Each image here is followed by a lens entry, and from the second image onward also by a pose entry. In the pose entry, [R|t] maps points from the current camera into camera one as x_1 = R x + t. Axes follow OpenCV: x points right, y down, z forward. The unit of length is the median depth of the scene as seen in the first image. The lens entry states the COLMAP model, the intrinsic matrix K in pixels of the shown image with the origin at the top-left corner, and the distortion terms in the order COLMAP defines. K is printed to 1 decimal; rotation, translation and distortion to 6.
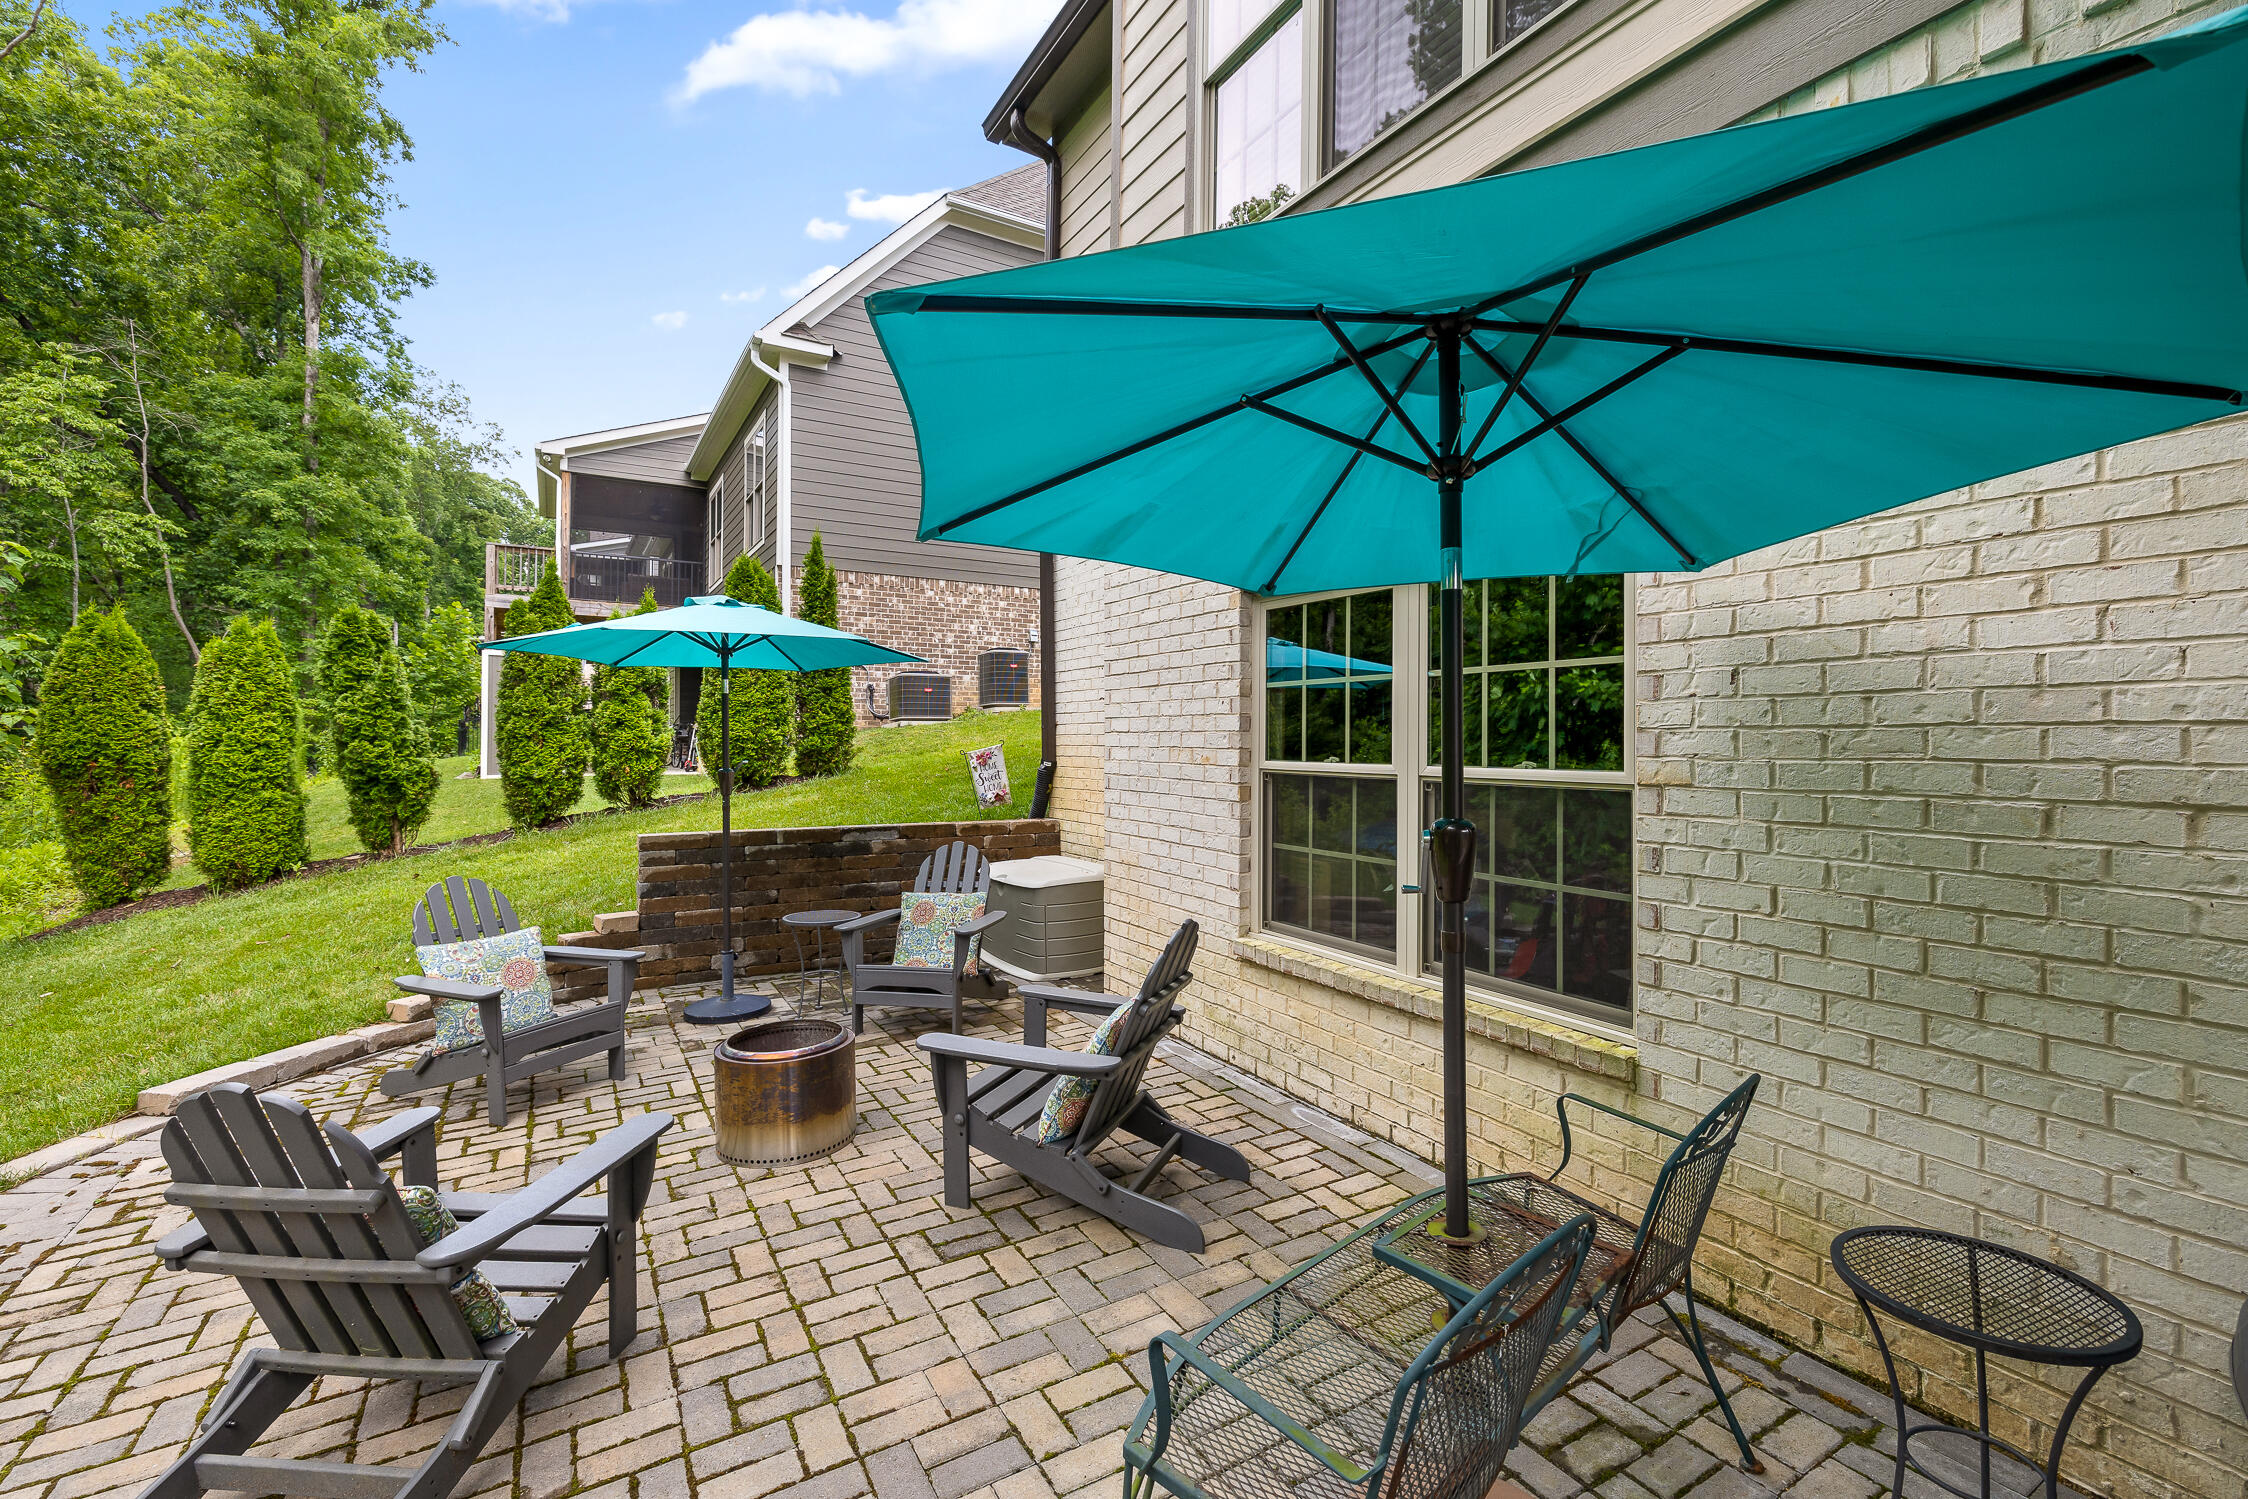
lens RADIAL K [[956.6, 0, 1124.0], [0, 956.6, 749.5], [0, 0, 1]] dist [-0.003486, -0.000456]
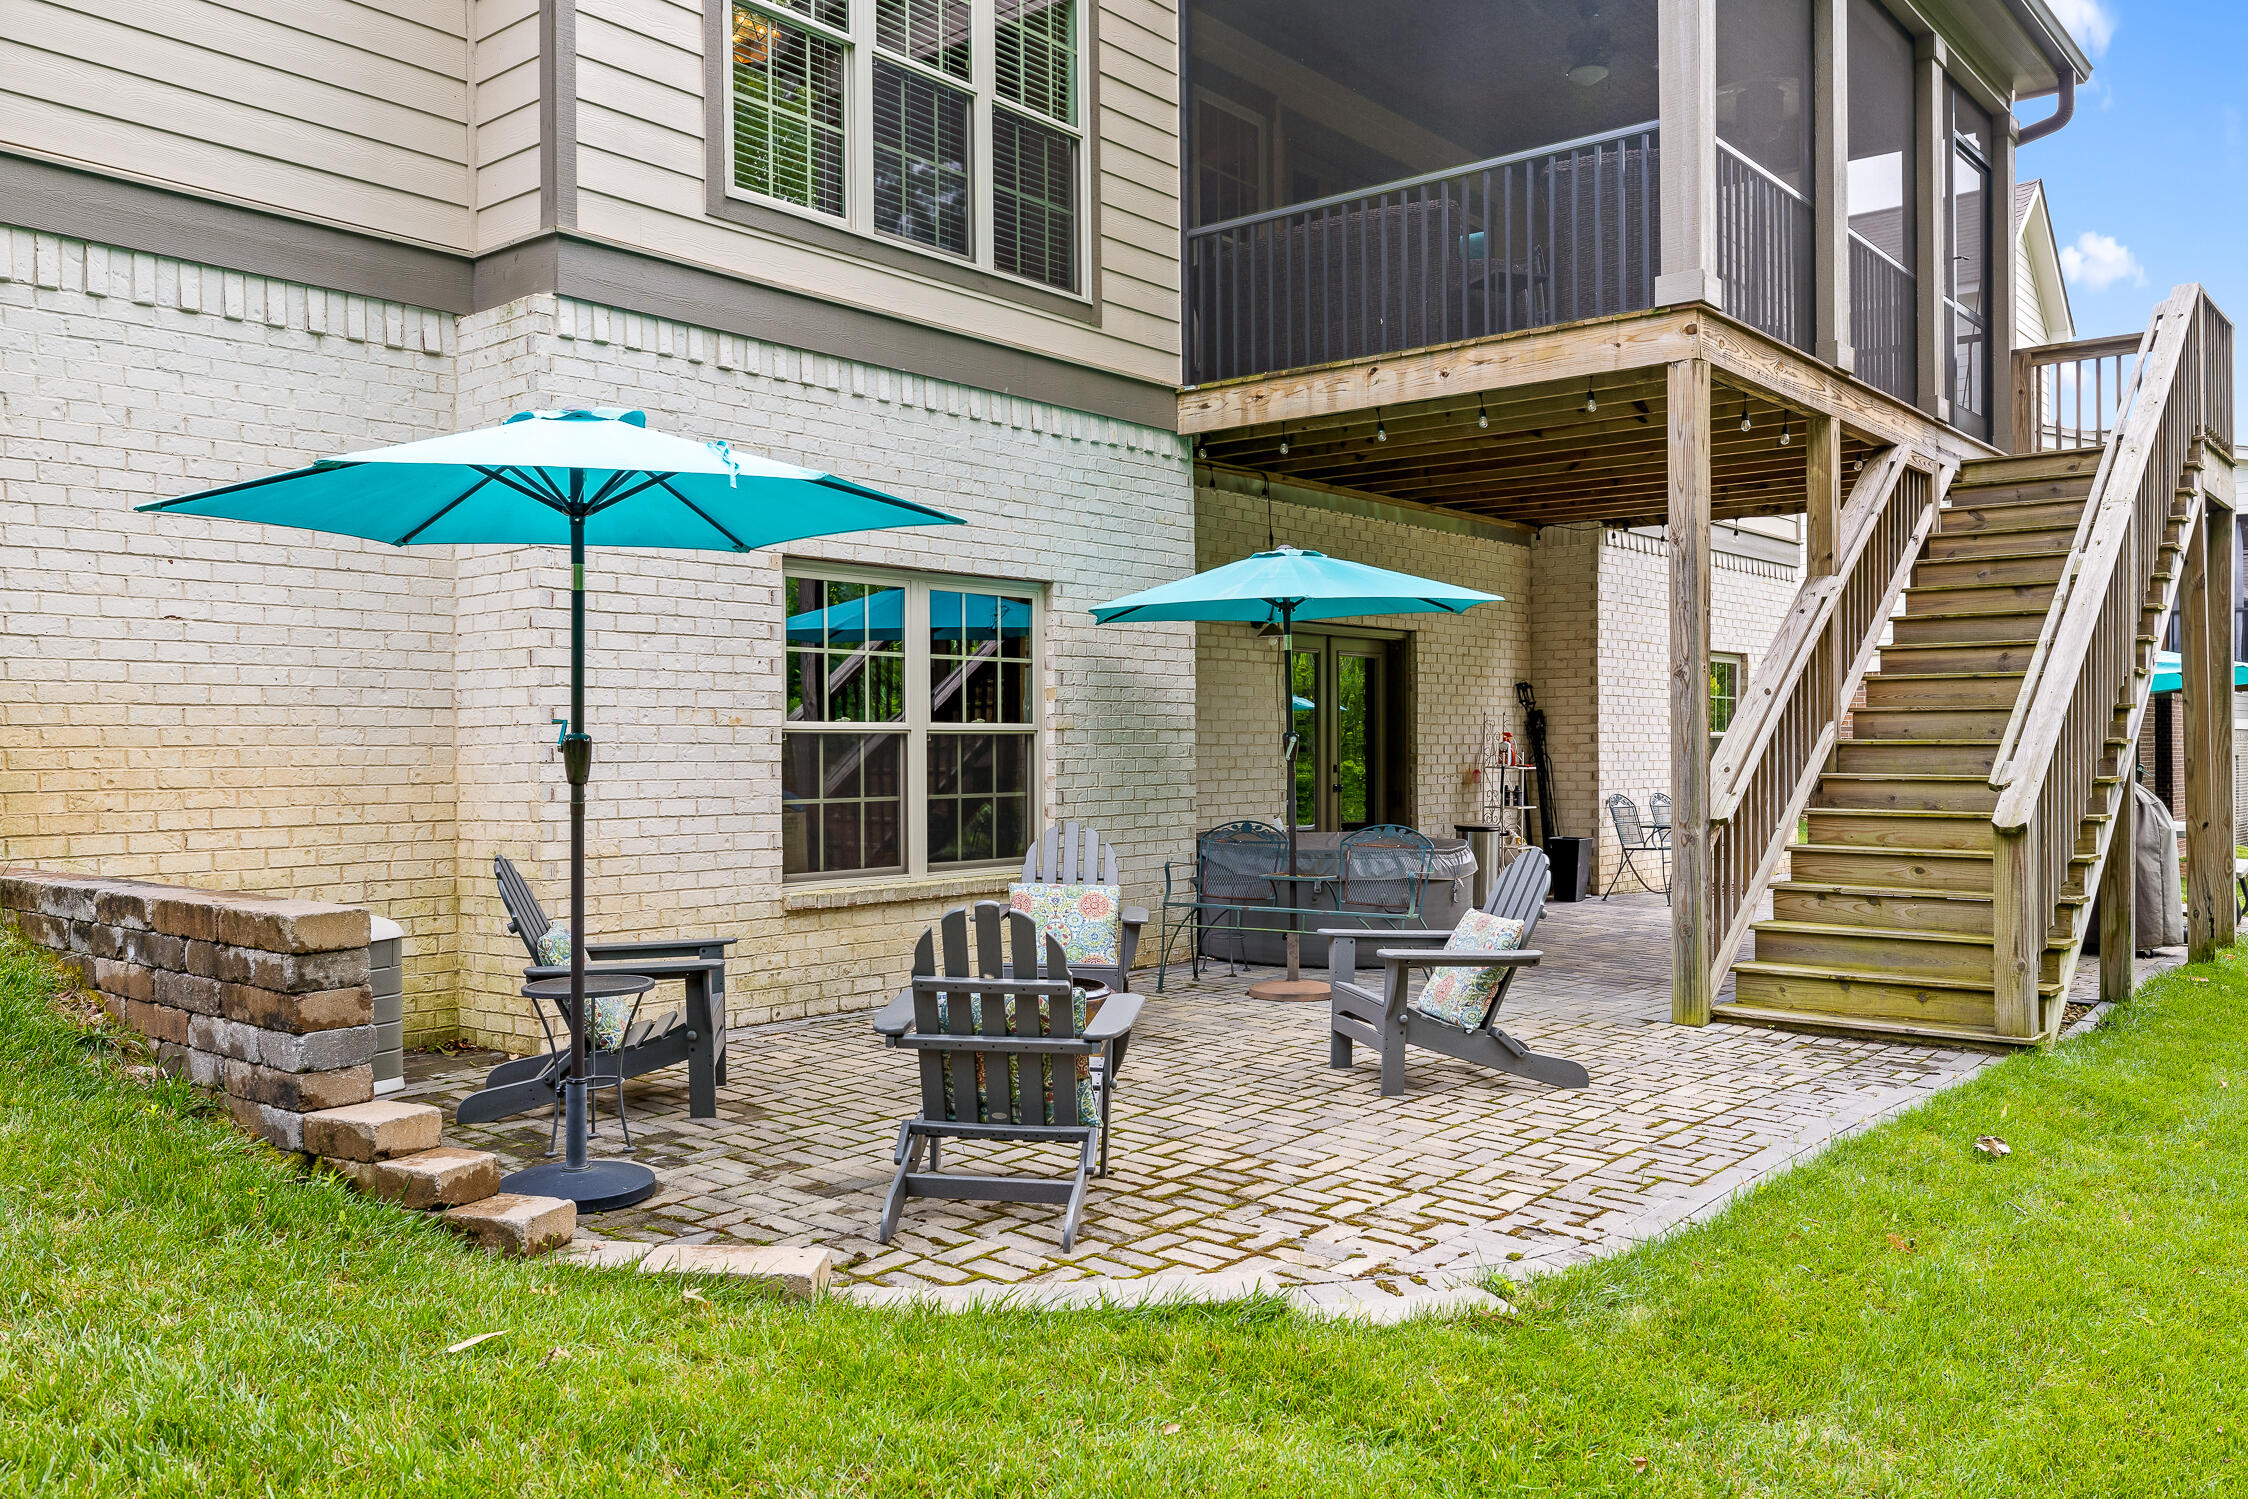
lens RADIAL K [[1764.3, 0, 1124.0], [0, 1764.3, 749.5], [0, 0, 1]] dist [0.001160, 0.000605]
pose [[-0.334449, -0.000207, 0.942414, -1.939191], [0.015279, 0.999867, 0.005641, 0.040563], [-0.942290, 0.016286, -0.334401, 1.407582]]
